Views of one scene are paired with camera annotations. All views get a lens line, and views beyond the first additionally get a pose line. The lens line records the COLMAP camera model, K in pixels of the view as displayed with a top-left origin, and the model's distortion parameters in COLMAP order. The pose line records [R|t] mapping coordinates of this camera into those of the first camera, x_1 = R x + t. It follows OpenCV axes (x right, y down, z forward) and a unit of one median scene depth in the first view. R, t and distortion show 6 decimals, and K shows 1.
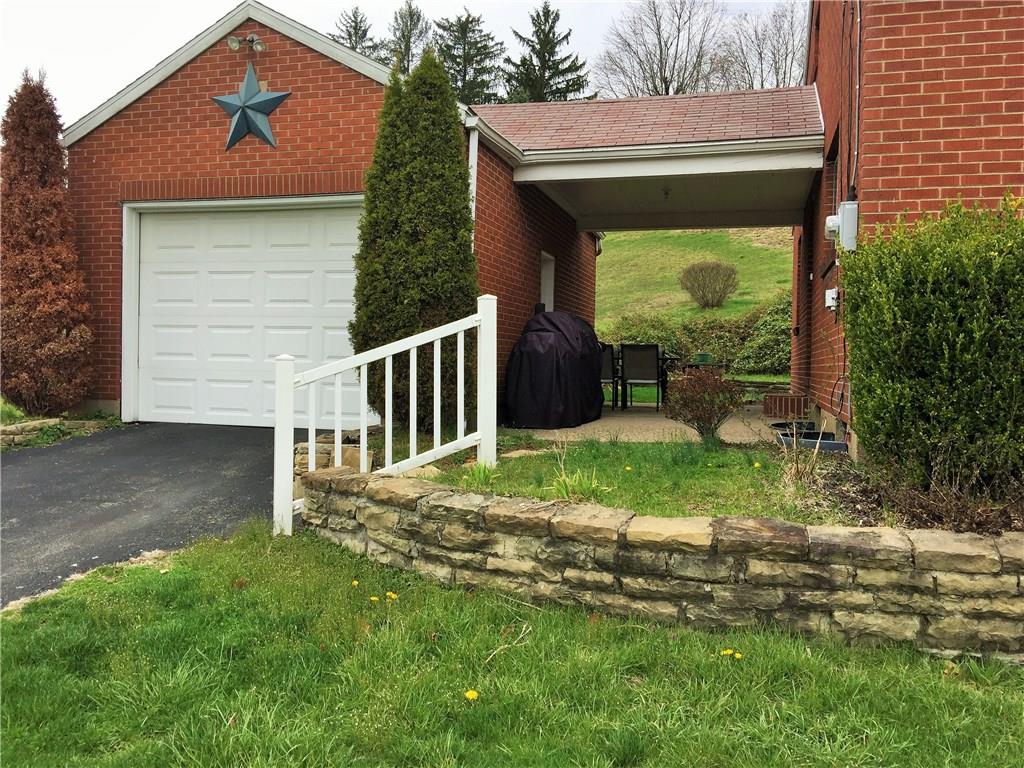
lens RADIAL K [[865.7, 0, 513.1], [0, 865.7, 382.8], [0, 0, 1]] dist [0.036591, -0.027342]
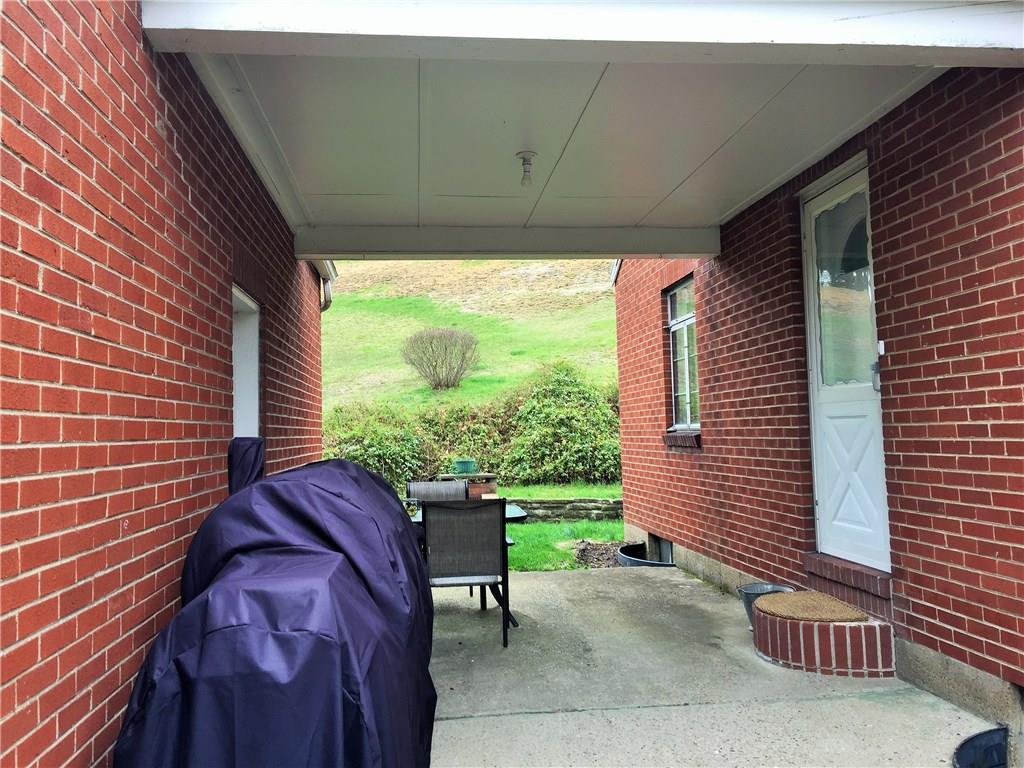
lens RADIAL K [[865.7, 0, 513.7], [0, 865.7, 377.4], [0, 0, 1]] dist [0.036591, -0.027342]
pose [[0.927130, -0.018582, 0.374278, 0.003650], [0.051025, 0.995728, -0.076961, -0.070048], [-0.371249, 0.090450, 0.924118, 0.560370]]
